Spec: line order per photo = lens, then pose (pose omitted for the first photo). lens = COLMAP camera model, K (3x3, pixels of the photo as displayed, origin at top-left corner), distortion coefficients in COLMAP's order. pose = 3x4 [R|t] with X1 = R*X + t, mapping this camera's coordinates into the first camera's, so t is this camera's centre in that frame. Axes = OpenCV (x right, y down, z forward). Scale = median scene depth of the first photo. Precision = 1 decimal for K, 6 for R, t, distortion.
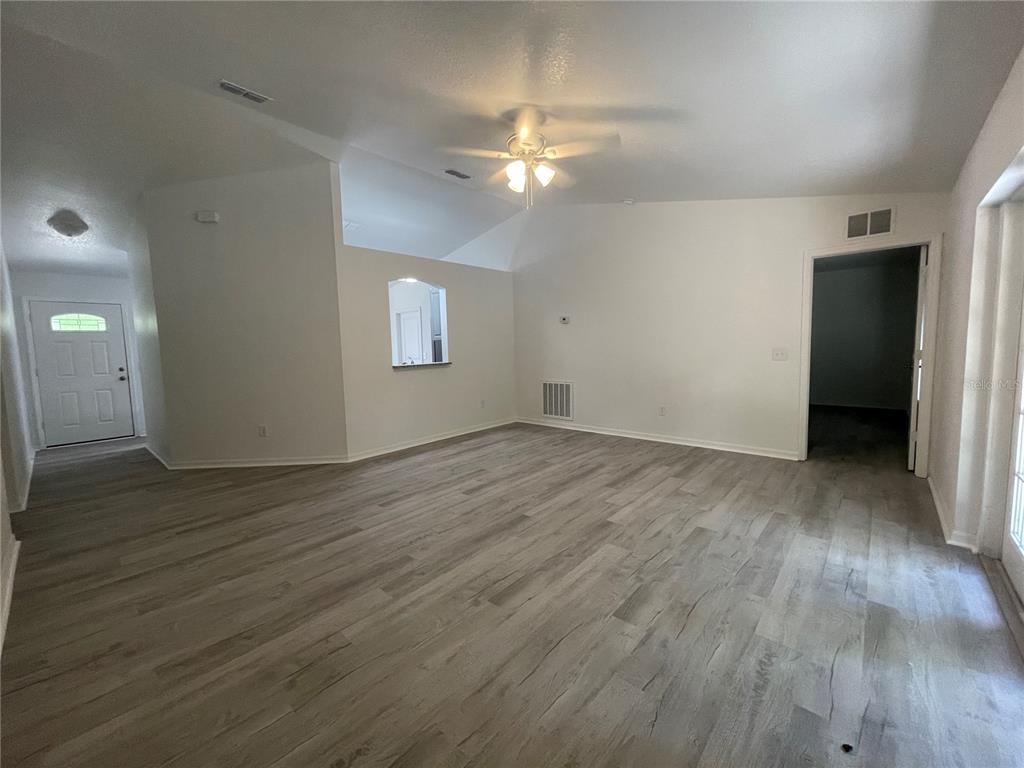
lens RADIAL K [[410.3, 0, 507.2], [0, 410.3, 380.0], [0, 0, 1]] dist [0.011322, 0.000183]
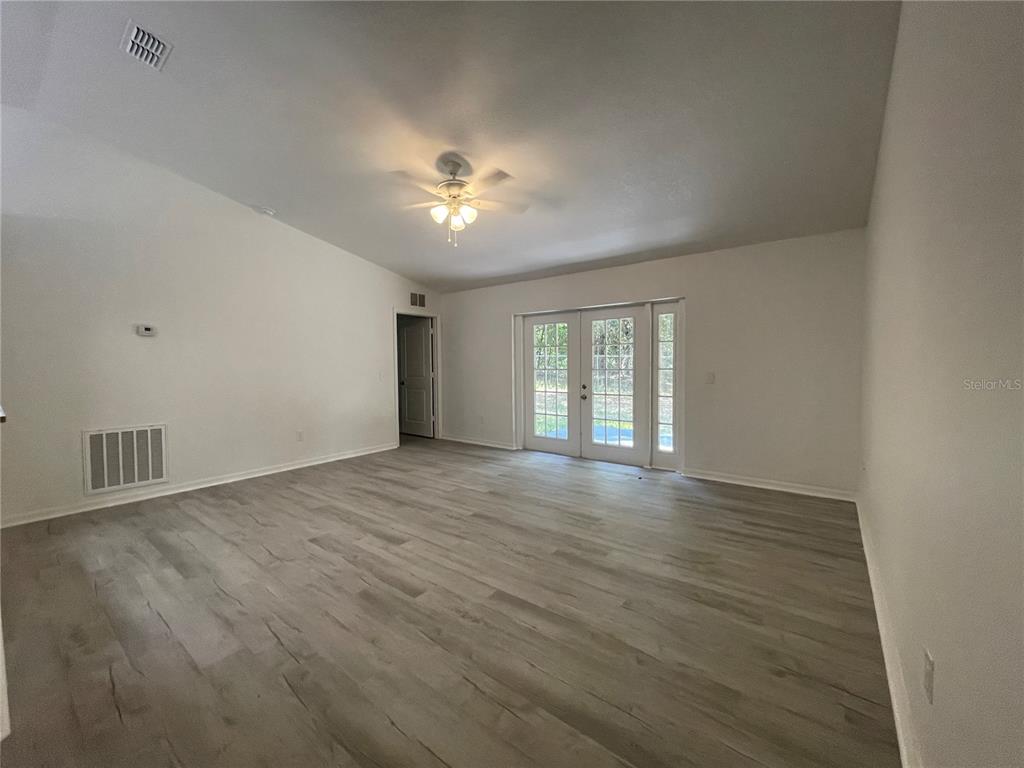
lens RADIAL K [[410.3, 0, 507.2], [0, 410.3, 380.0], [0, 0, 1]] dist [0.011322, 0.000183]
pose [[-0.068021, -0.011139, 0.997622, -0.892867], [0.101379, 0.994685, 0.018019, -0.035836], [-0.992520, 0.102364, -0.066530, 0.787579]]
